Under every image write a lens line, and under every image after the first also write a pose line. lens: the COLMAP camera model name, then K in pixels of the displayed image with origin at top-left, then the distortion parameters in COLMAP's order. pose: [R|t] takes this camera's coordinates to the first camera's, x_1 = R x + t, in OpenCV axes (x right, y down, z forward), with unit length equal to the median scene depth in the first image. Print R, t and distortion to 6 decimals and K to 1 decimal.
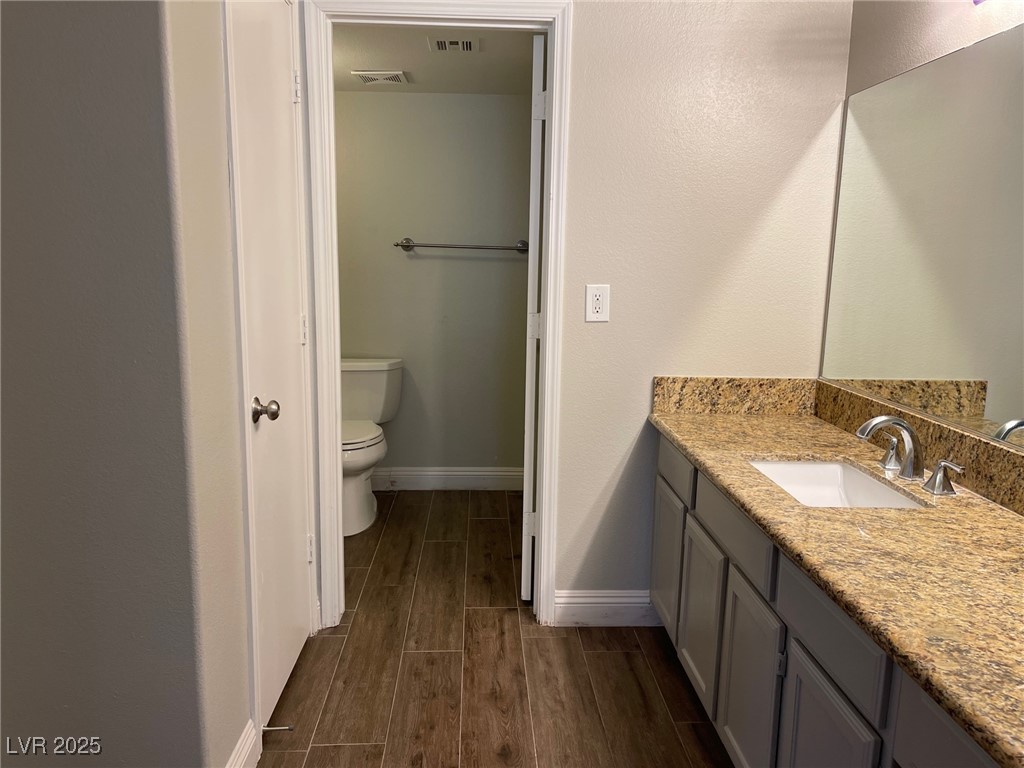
lens RADIAL K [[765.6, 0, 502.9], [0, 765.6, 382.6], [0, 0, 1]] dist [0.060594, -0.078607]
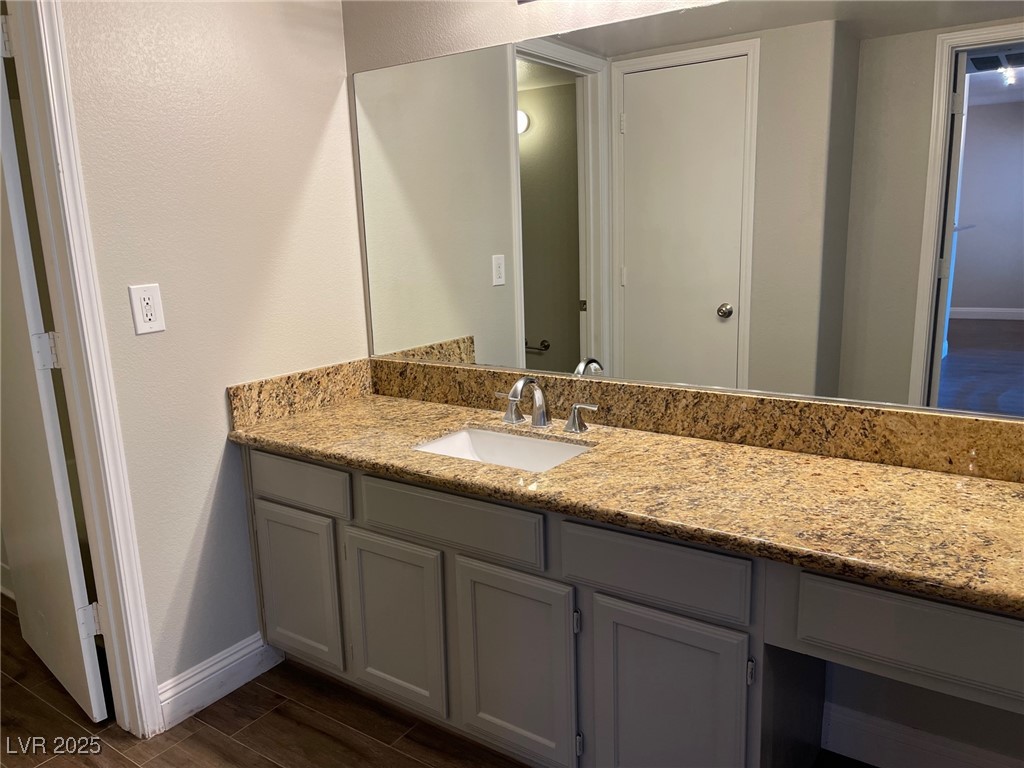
lens RADIAL K [[765.6, 0, 506.4], [0, 765.6, 387.2], [0, 0, 1]] dist [0.060594, -0.078607]
pose [[0.605122, -0.199011, 0.770858, -0.268126], [0.172182, 0.978051, 0.117339, -0.054711], [-0.777290, 0.061723, 0.626107, 0.237094]]
